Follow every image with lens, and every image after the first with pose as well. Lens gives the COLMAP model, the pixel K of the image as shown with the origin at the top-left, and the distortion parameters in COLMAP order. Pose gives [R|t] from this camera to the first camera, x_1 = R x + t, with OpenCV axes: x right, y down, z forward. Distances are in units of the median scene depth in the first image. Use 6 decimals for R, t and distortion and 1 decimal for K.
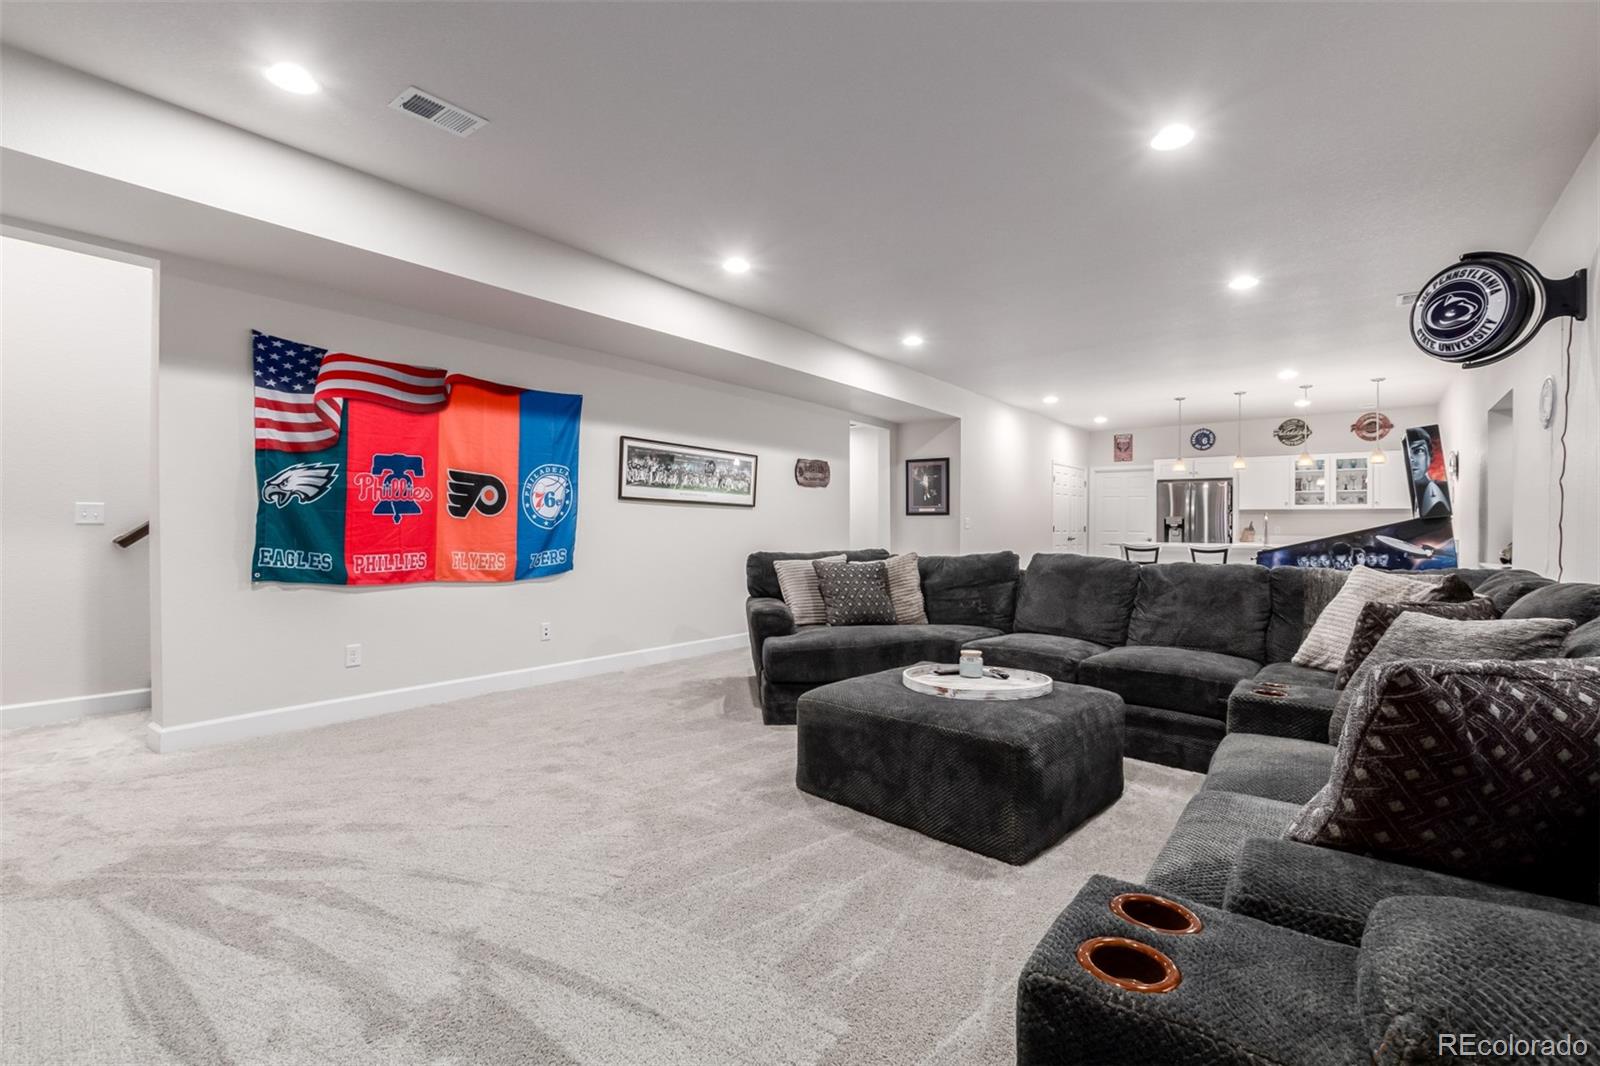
lens RADIAL K [[746.5, 0, 800.0], [0, 746.5, 533.0], [0, 0, 1]] dist [-0.003020, -0.000312]
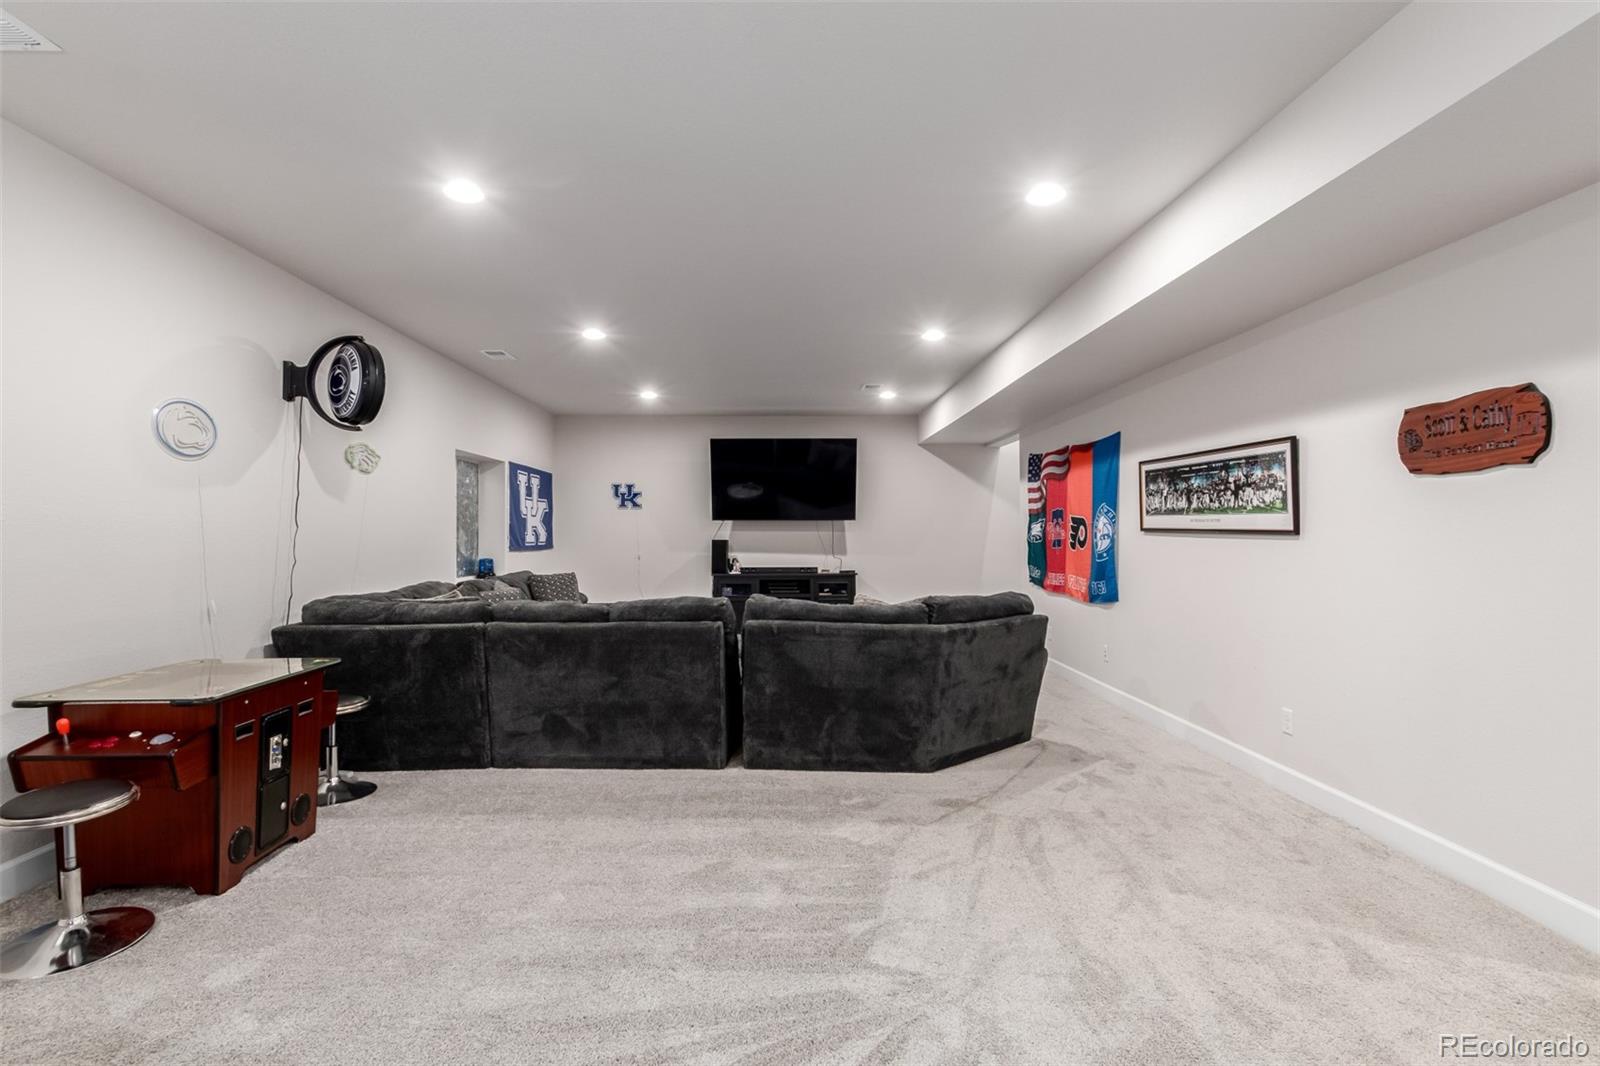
lens RADIAL K [[746.5, 0, 800.0], [0, 746.5, 533.0], [0, 0, 1]] dist [-0.003020, -0.000312]
pose [[-0.786531, -0.006555, -0.617516, 0.623013], [-0.009903, 0.999949, 0.002000, -0.039296], [0.617471, 0.007688, -0.786556, 1.397997]]
